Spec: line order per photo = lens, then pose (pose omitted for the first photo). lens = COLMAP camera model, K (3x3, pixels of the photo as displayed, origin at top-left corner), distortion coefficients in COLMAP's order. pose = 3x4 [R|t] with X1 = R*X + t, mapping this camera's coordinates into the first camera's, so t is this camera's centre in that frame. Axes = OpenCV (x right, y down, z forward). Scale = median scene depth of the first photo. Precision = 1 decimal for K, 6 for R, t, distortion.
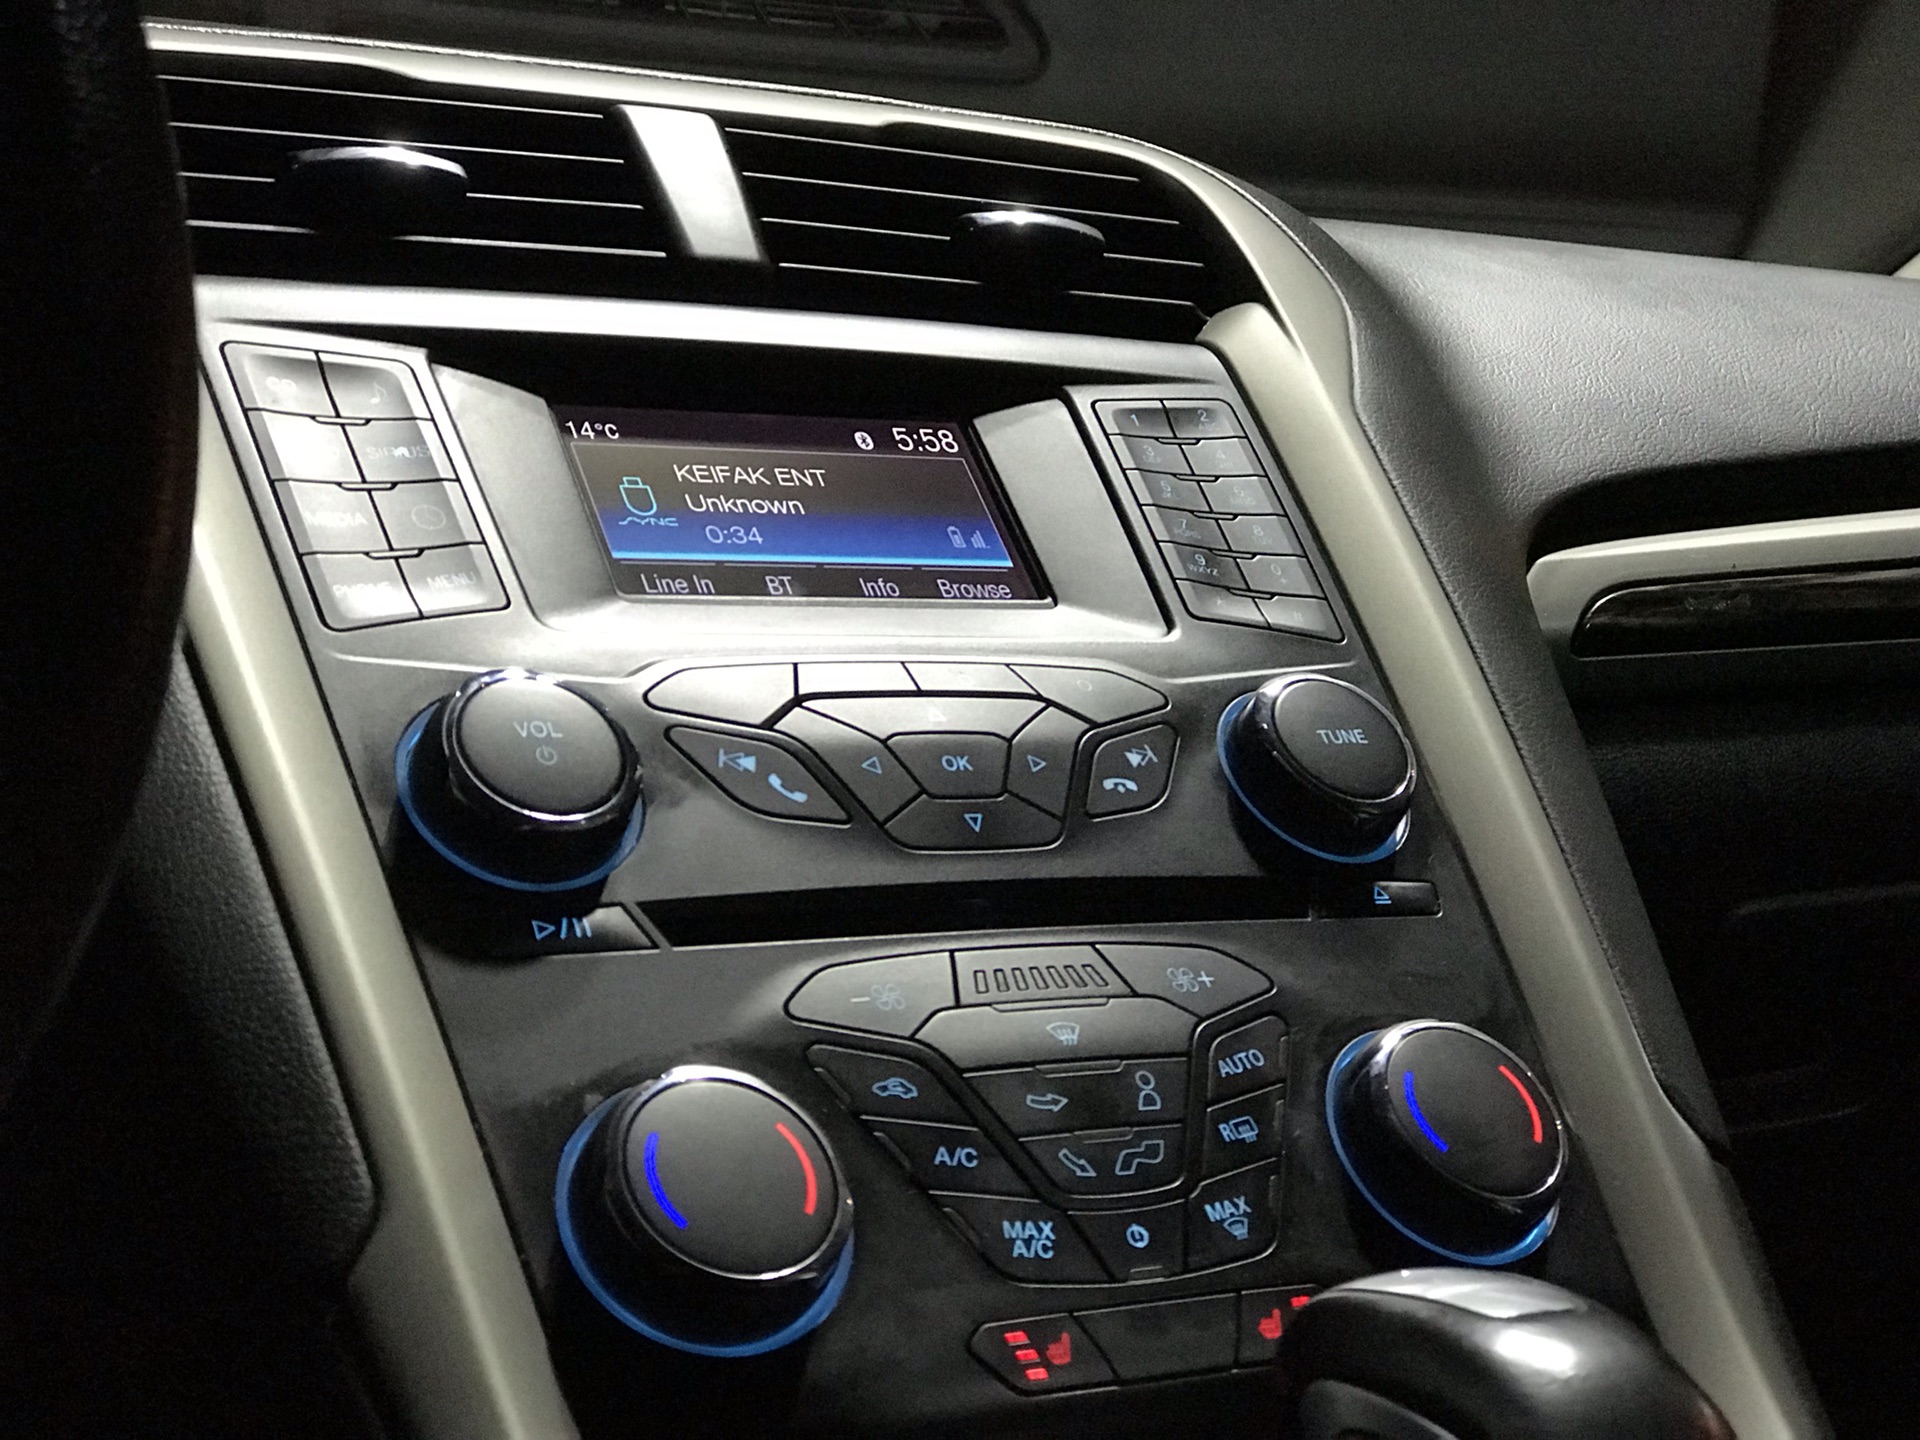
lens RADIAL K [[3194.9, 0, 939.8], [0, 3194.9, 717.5], [0, 0, 1]] dist [-0.150682, 1.855850]
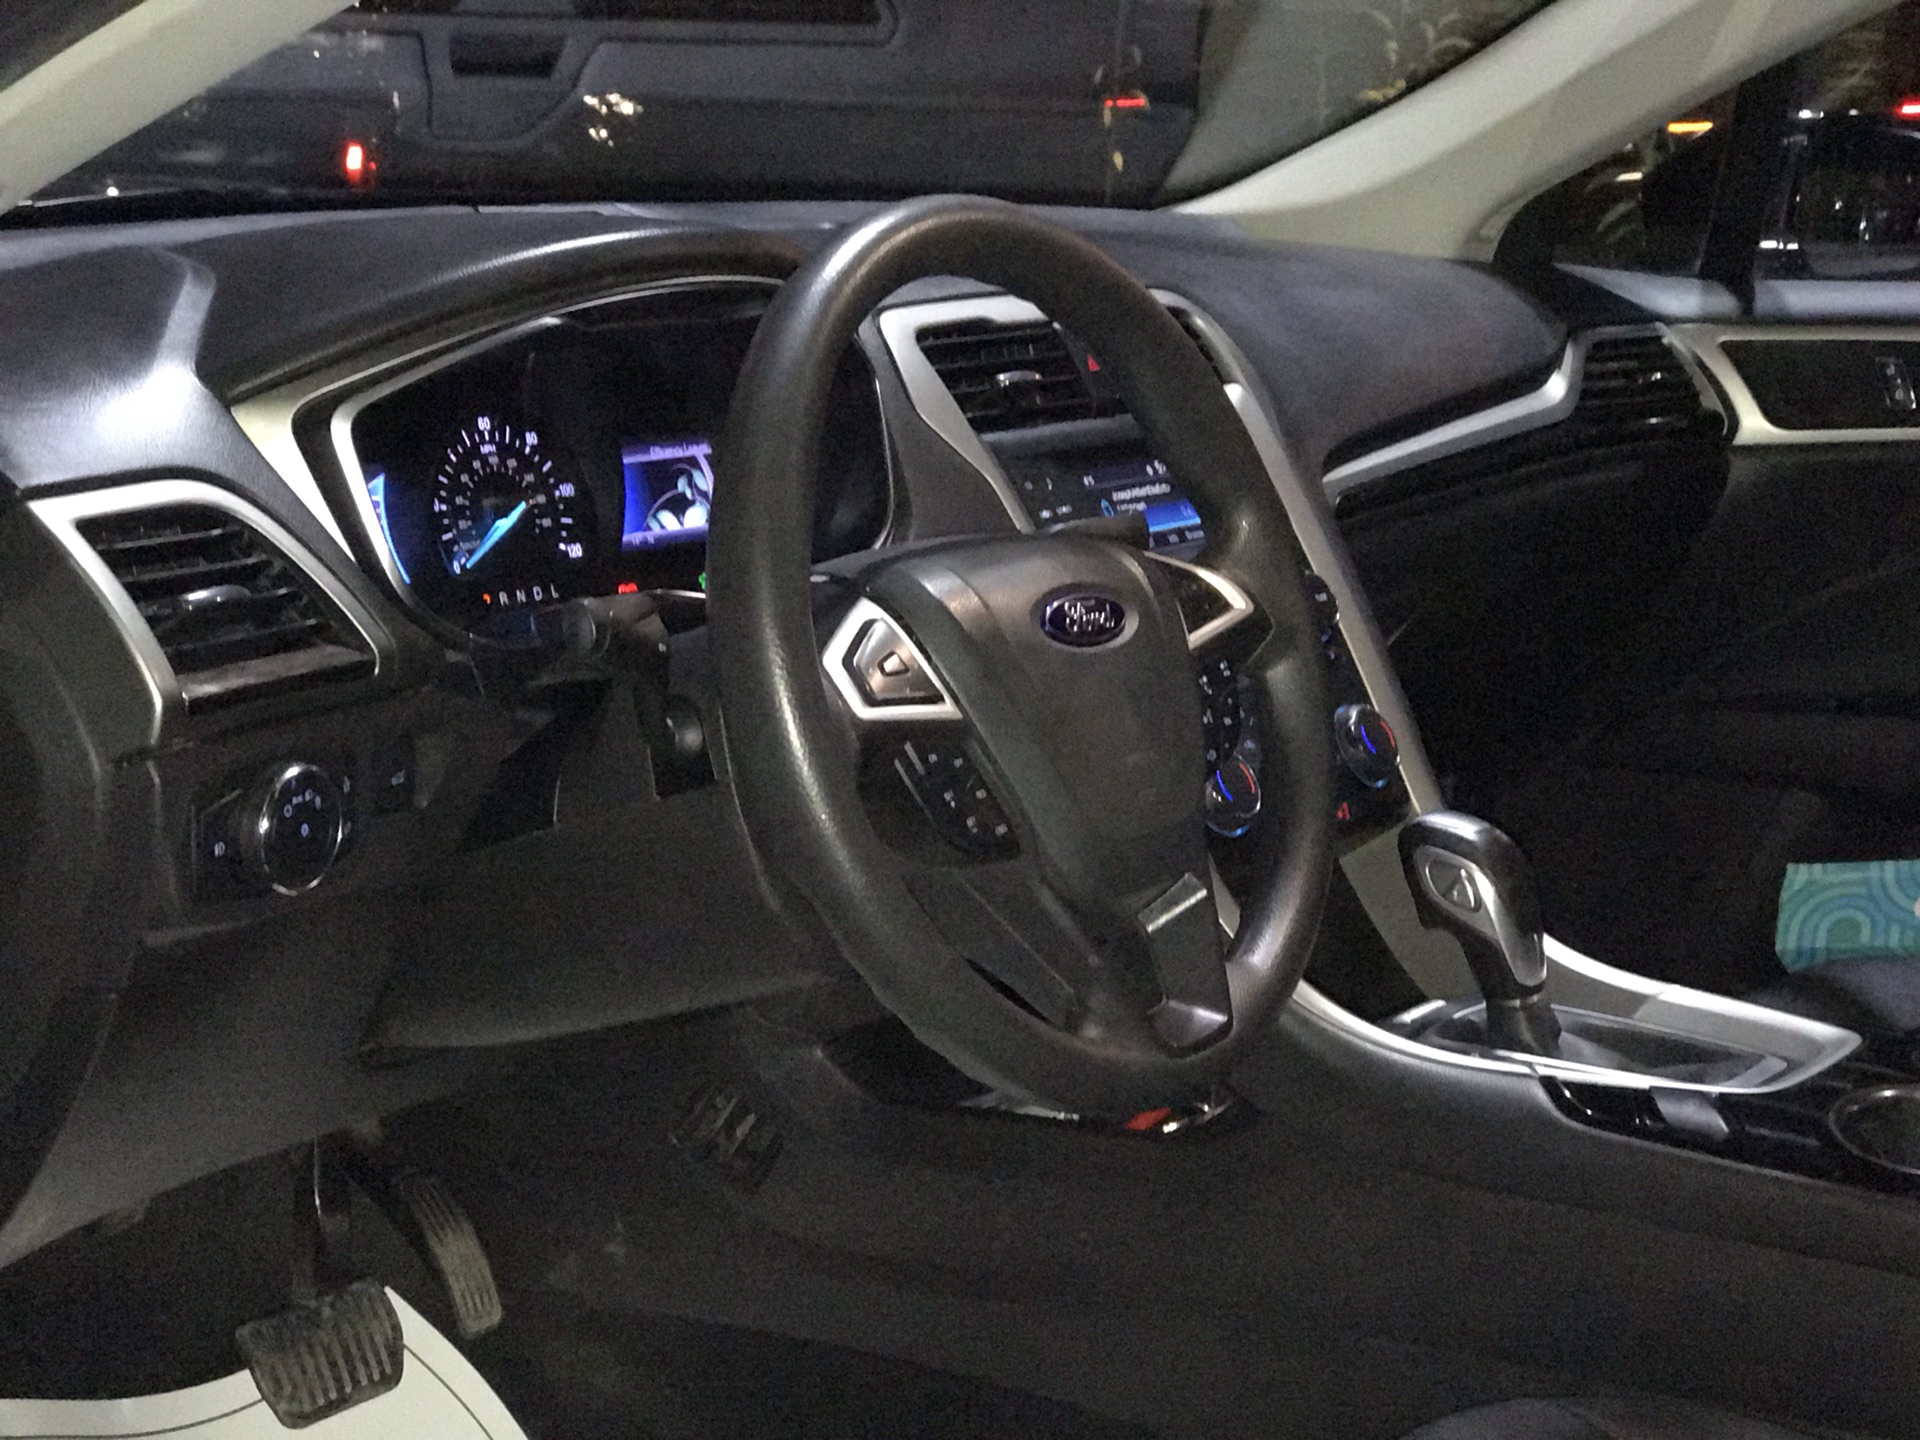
lens RADIAL K [[3144.0, 0, 977.9], [0, 3144.0, 712.3], [0, 0, 1]] dist [-0.011622, 0.249445]
pose [[0.913878, -0.009569, 0.405876, -1.329335], [-0.100270, 0.963432, 0.248485, -0.576826], [-0.393412, -0.267782, 0.879500, -1.412962]]
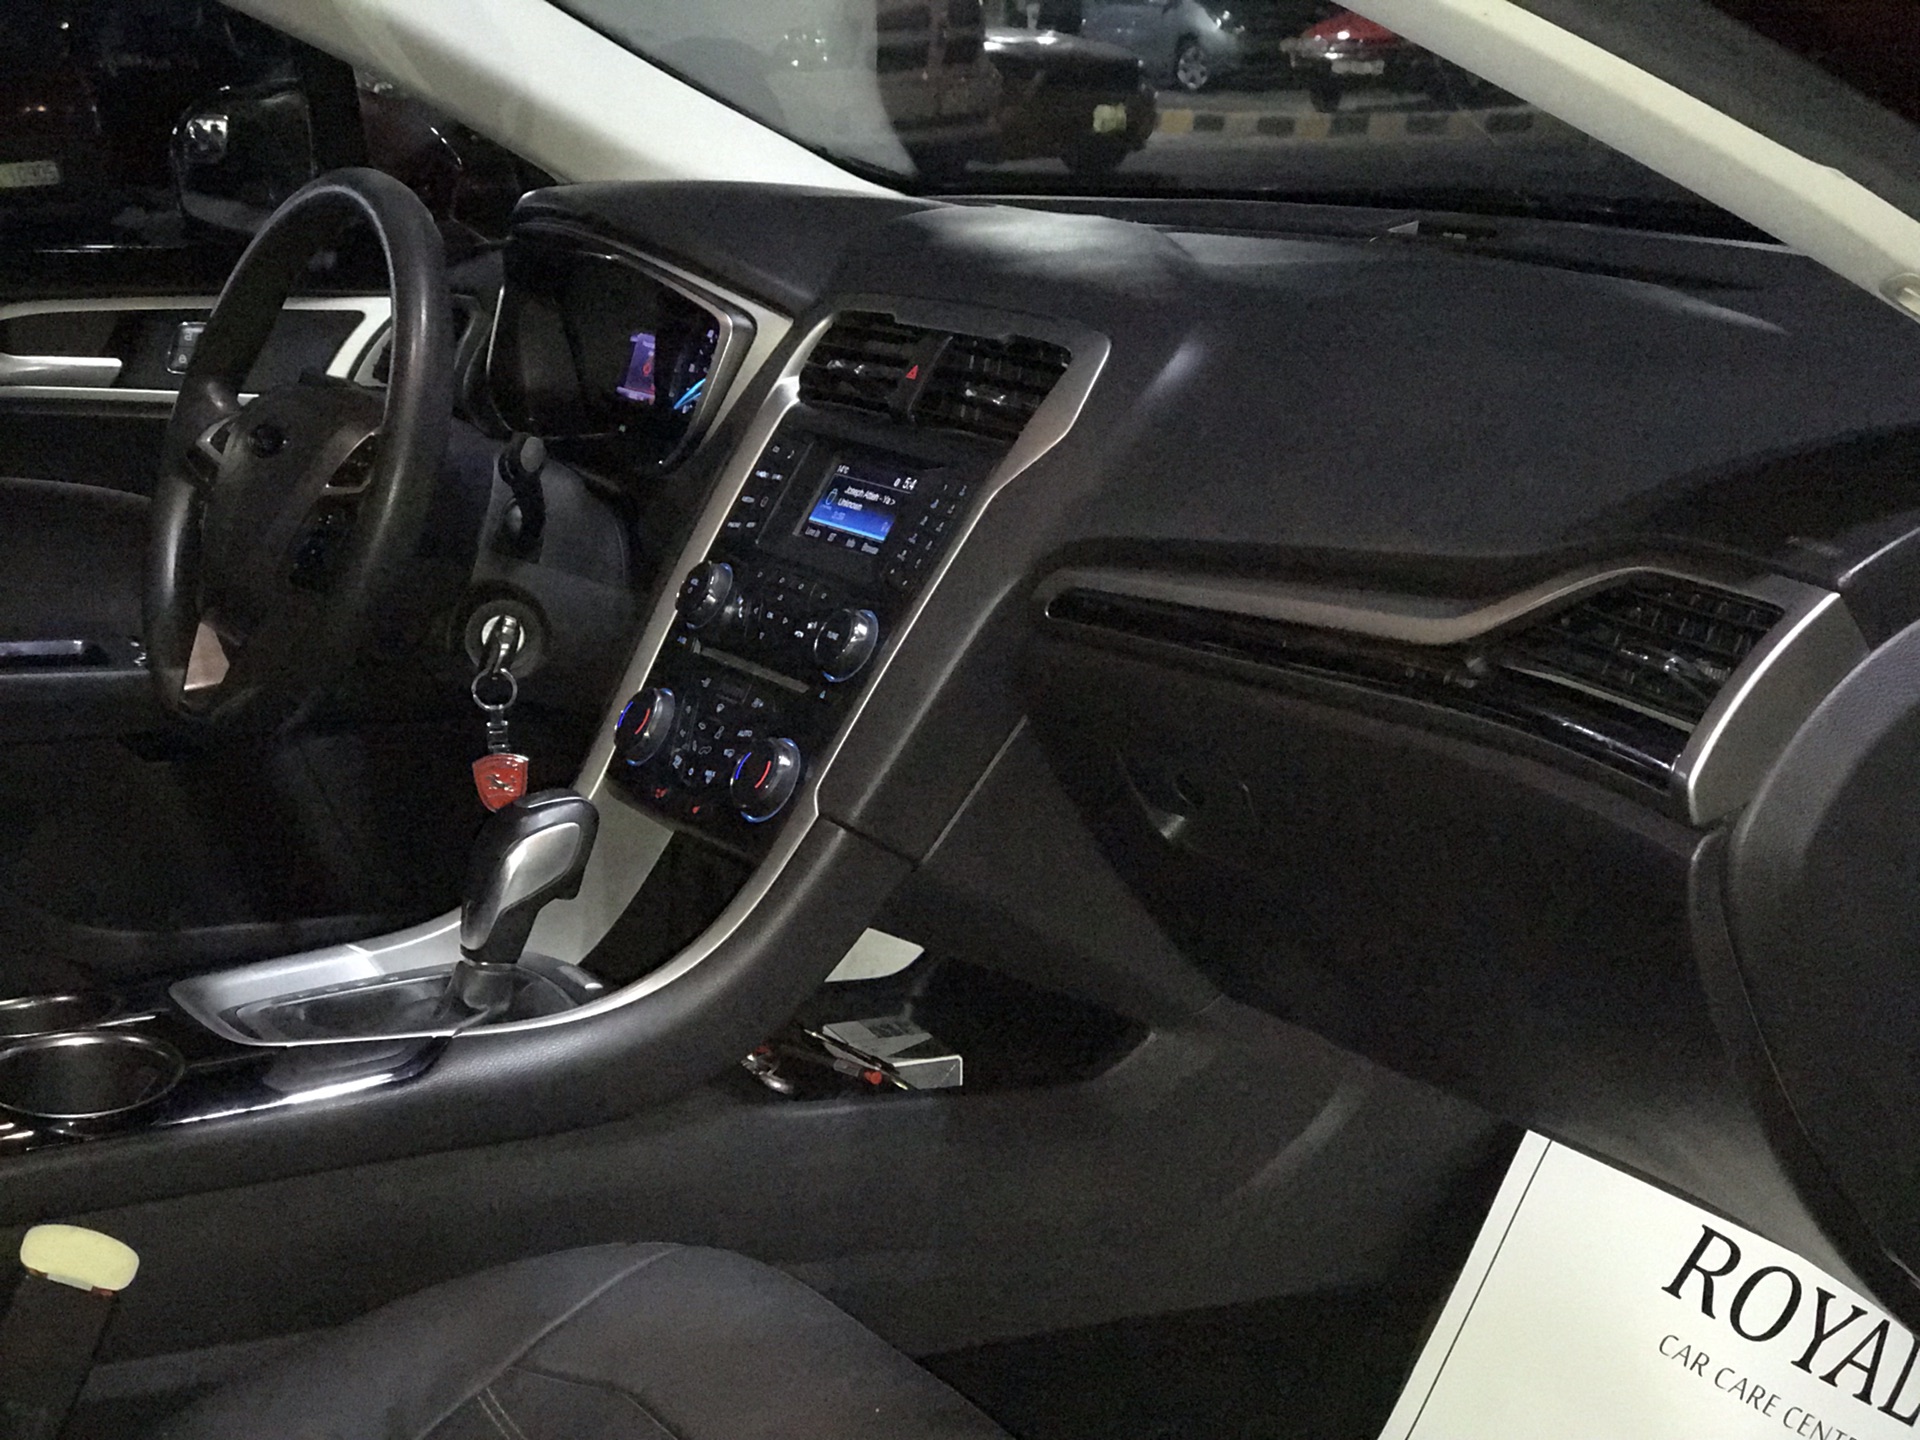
lens RADIAL K [[3144.0, 0, 977.9], [0, 3144.0, 712.3], [0, 0, 1]] dist [-0.011622, 0.249445]
pose [[0.023012, 0.276617, -0.960705, 2.853388], [0.081009, 0.957283, 0.277572, -0.697913], [0.996448, -0.084213, -0.000380, 1.152605]]
